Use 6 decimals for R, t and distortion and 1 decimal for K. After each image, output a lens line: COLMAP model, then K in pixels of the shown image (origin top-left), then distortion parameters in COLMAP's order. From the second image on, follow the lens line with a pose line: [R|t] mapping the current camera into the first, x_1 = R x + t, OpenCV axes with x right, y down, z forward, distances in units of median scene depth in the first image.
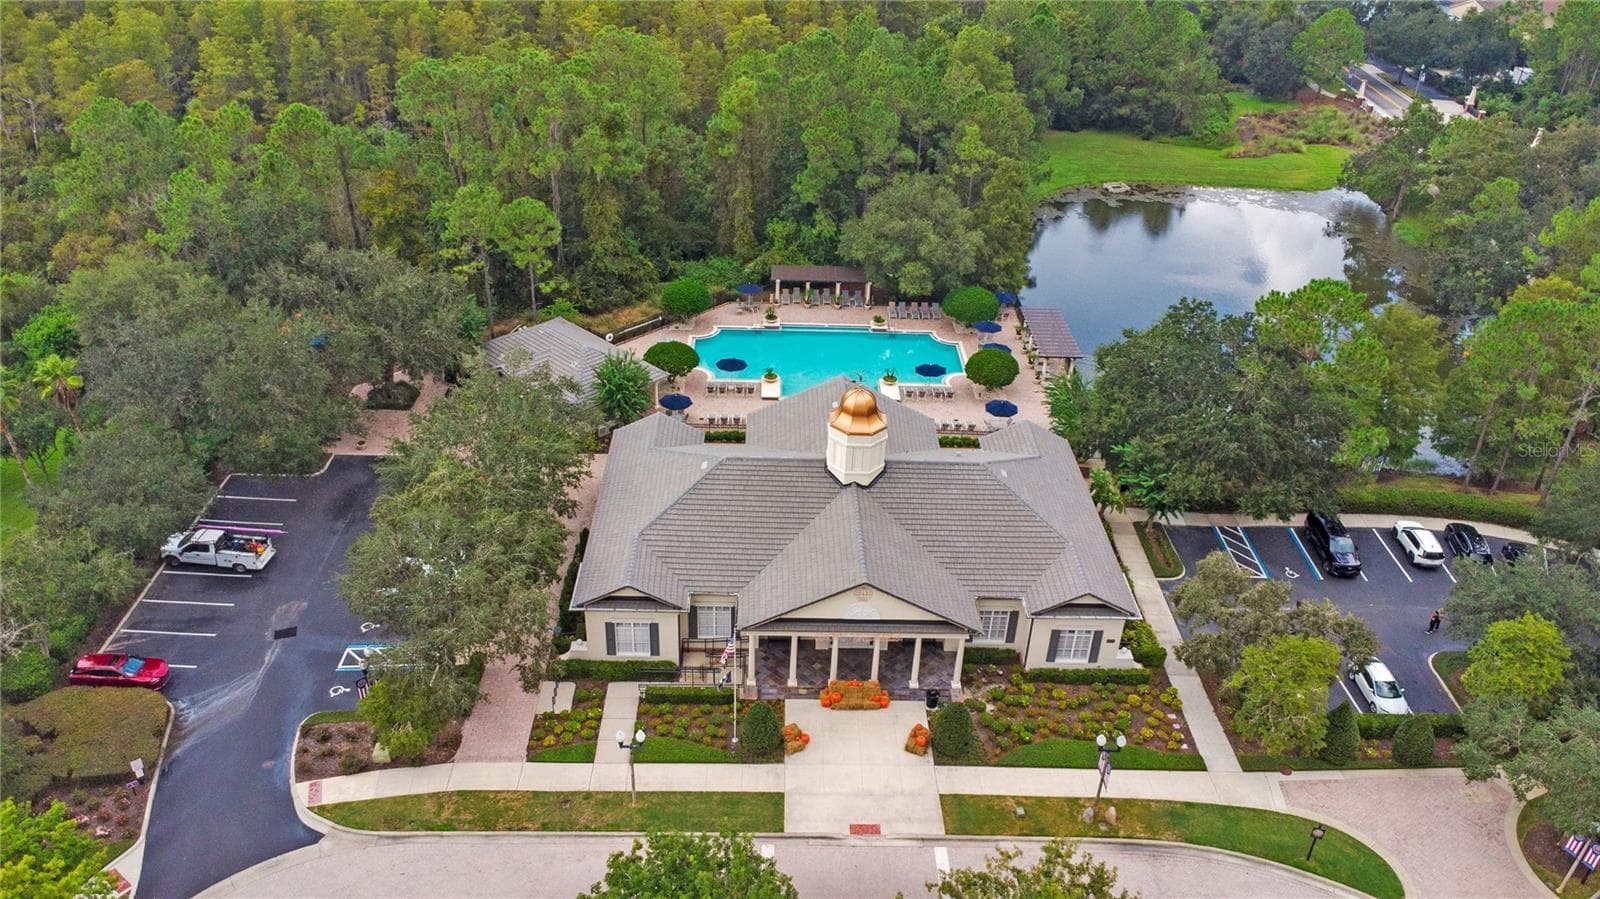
lens RADIAL K [[1155.2, 0, 800.0], [0, 1155.2, 449.5], [0, 0, 1]] dist [0.030317, -0.000255]
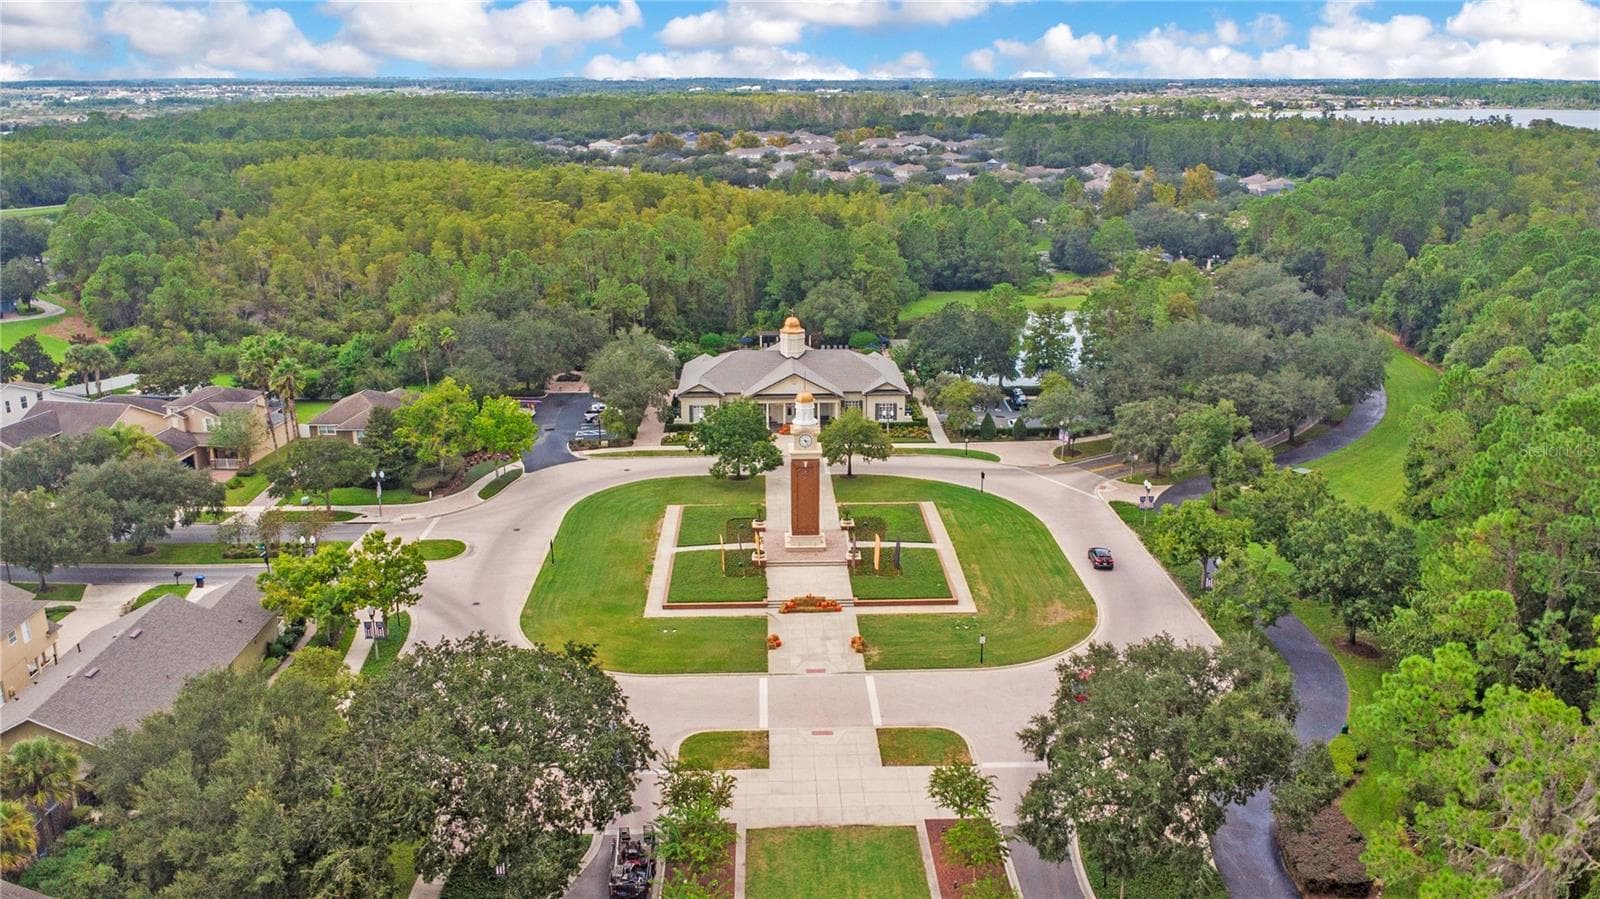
lens RADIAL K [[1155.2, 0, 800.0], [0, 1155.2, 449.5], [0, 0, 1]] dist [0.030317, -0.000255]
pose [[0.999012, -0.044234, 0.004401, 0.028904], [0.044026, 0.970885, -0.235467, 0.492795], [0.006143, 0.235428, 0.971872, -0.797053]]
